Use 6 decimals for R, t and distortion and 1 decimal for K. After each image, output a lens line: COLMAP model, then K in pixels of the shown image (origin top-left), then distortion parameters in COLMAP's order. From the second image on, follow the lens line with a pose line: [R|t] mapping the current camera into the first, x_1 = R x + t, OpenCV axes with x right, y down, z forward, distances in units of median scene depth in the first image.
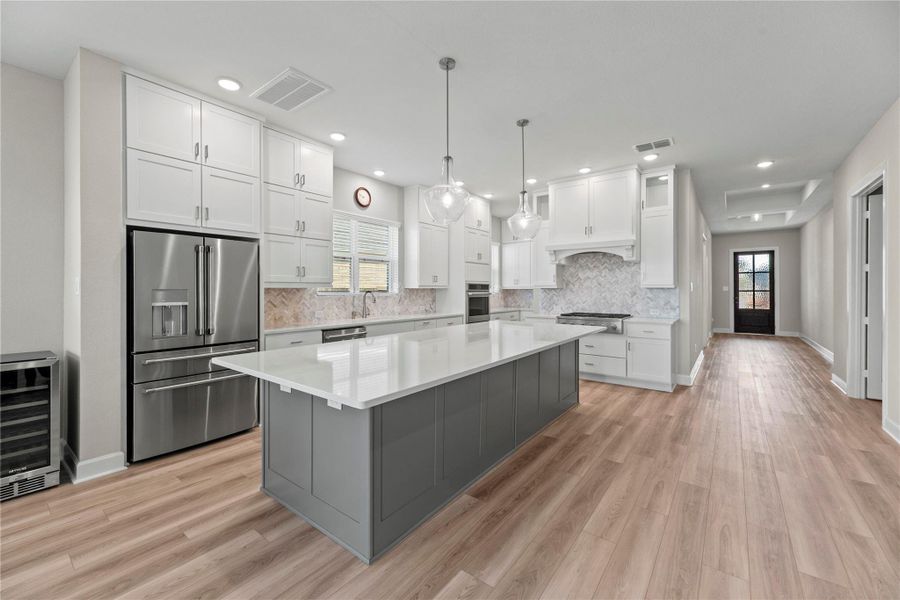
lens RADIAL K [[363.0, 0, 449.0], [0, 363.0, 291.7], [0, 0, 1]] dist [0.010966, -0.000034]
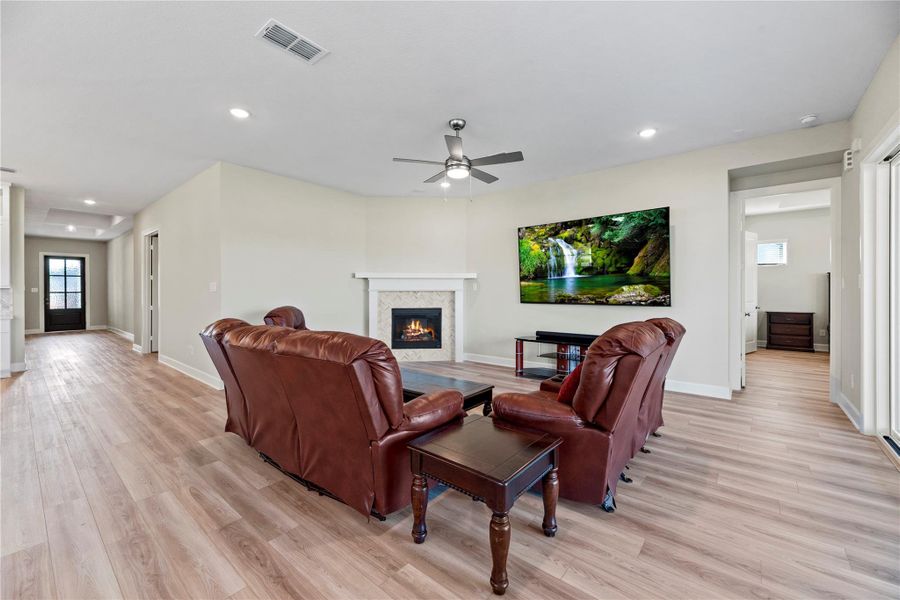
lens RADIAL K [[363.0, 0, 449.0], [0, 363.0, 291.7], [0, 0, 1]] dist [0.010966, -0.000034]
pose [[0.040417, 0.000492, 0.999183, -0.290264], [0.006242, 0.999980, -0.000745, 0.005582], [-0.999163, 0.006267, 0.040413, -0.257497]]
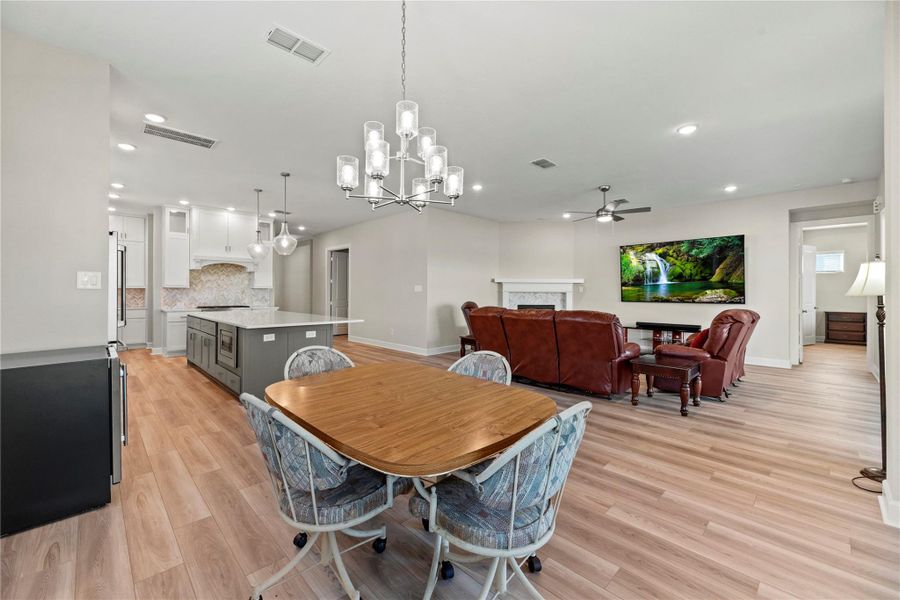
lens RADIAL K [[369.4, 0, 448.5], [0, 369.4, 290.1], [0, 0, 1]] dist [-0.000691, -0.000225]
pose [[0.140857, 0.009263, 0.989987, -0.599253], [-0.001146, 0.999957, -0.009193, 0.006389], [-0.990029, 0.000160, 0.140862, -0.051016]]
